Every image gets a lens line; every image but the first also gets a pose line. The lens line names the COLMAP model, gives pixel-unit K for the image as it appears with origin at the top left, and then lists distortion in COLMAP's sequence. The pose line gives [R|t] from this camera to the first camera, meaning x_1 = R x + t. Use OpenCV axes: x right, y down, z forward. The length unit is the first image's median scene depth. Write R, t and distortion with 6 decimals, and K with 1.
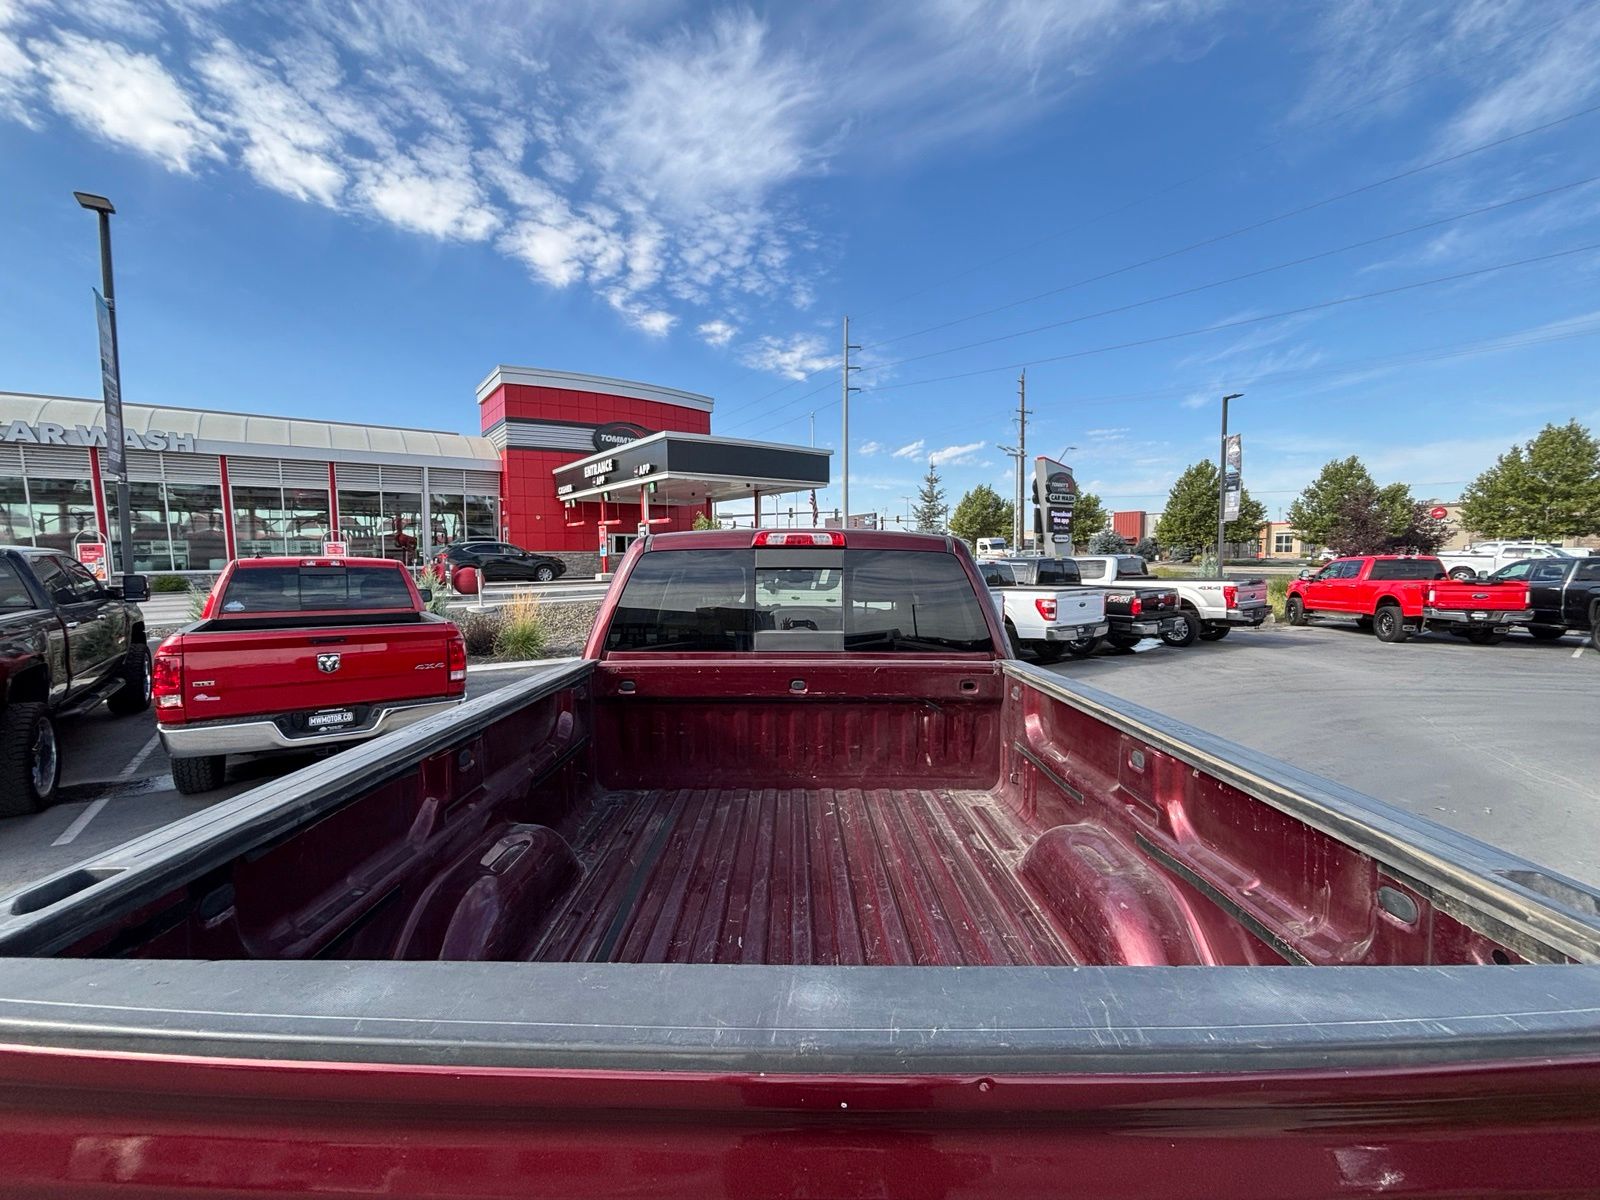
lens RADIAL K [[644.4, 0, 800.0], [0, 644.4, 600.0], [0, 0, 1]] dist [0.037410, -0.000152]
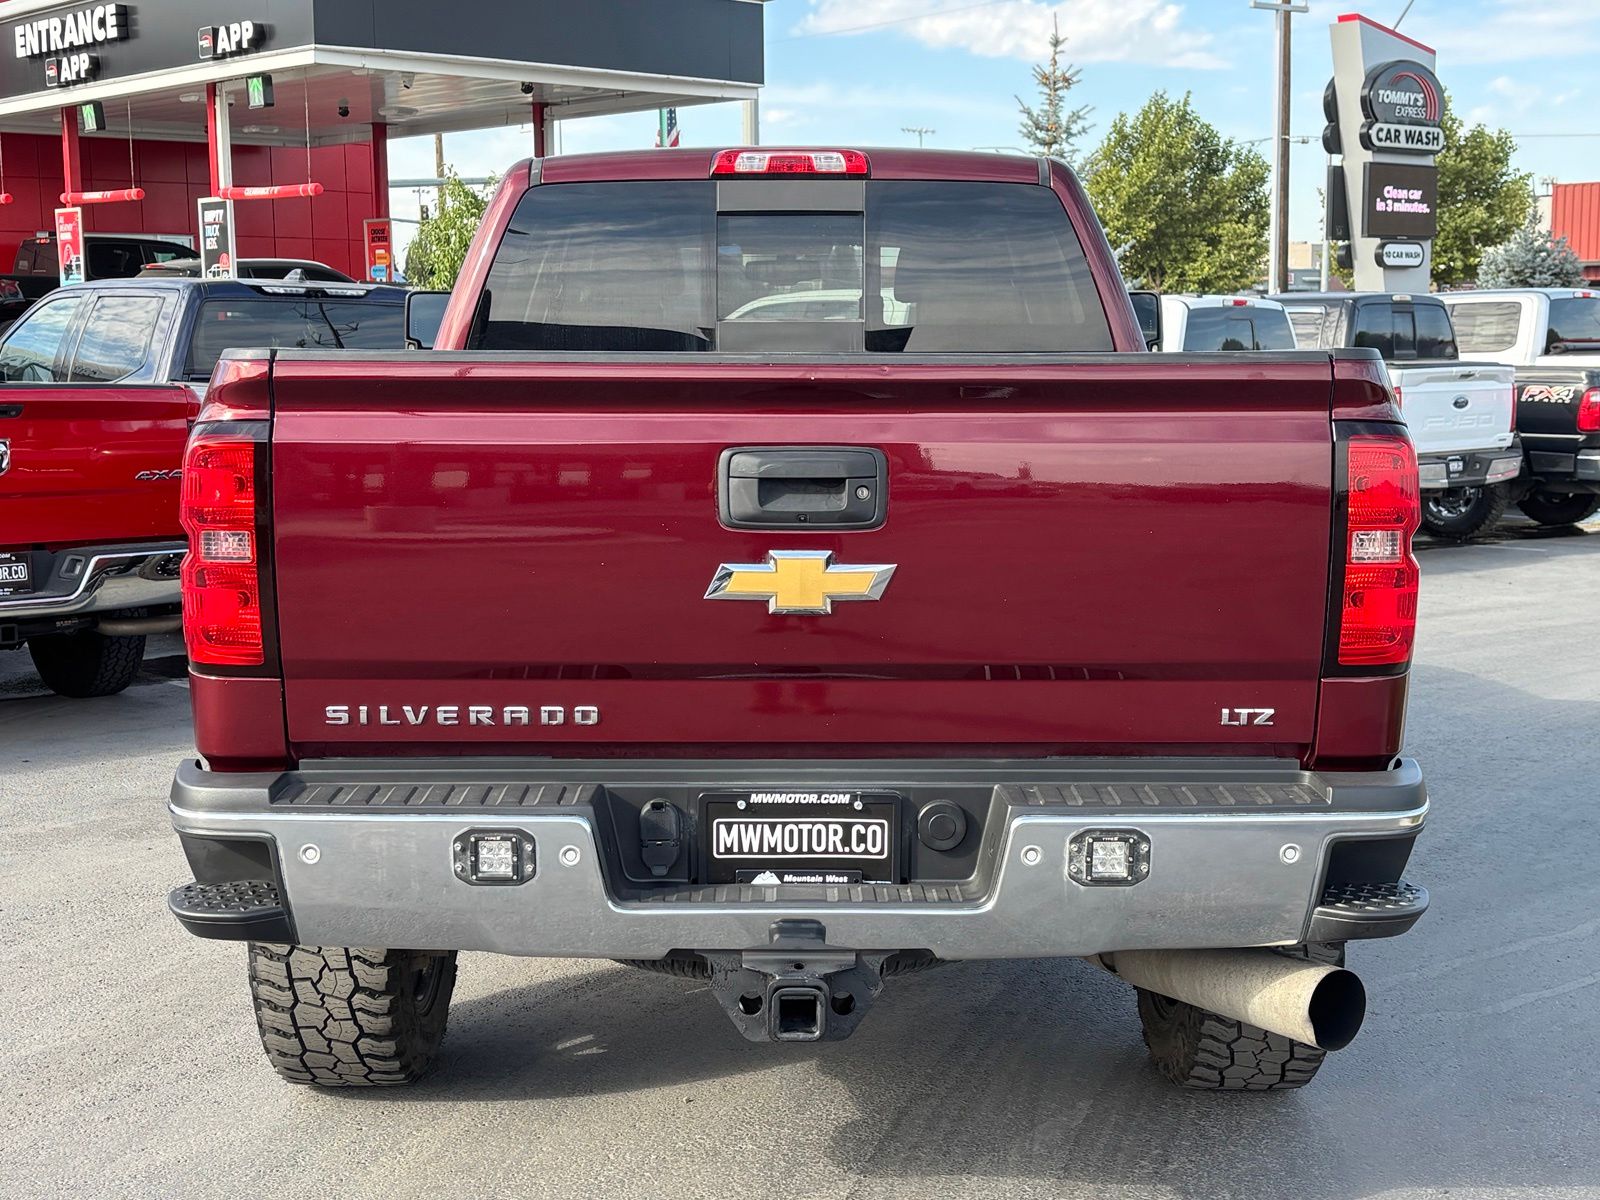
lens RADIAL K [[2094.2, 0, 800.0], [0, 2094.2, 600.0], [0, 0, 1]] dist [0.121152, -0.339050]
pose [[0.993941, -0.014094, 0.109009, -0.061286], [0.007238, 0.997985, 0.063033, 0.022526], [-0.109678, -0.061862, 0.992040, -0.137752]]
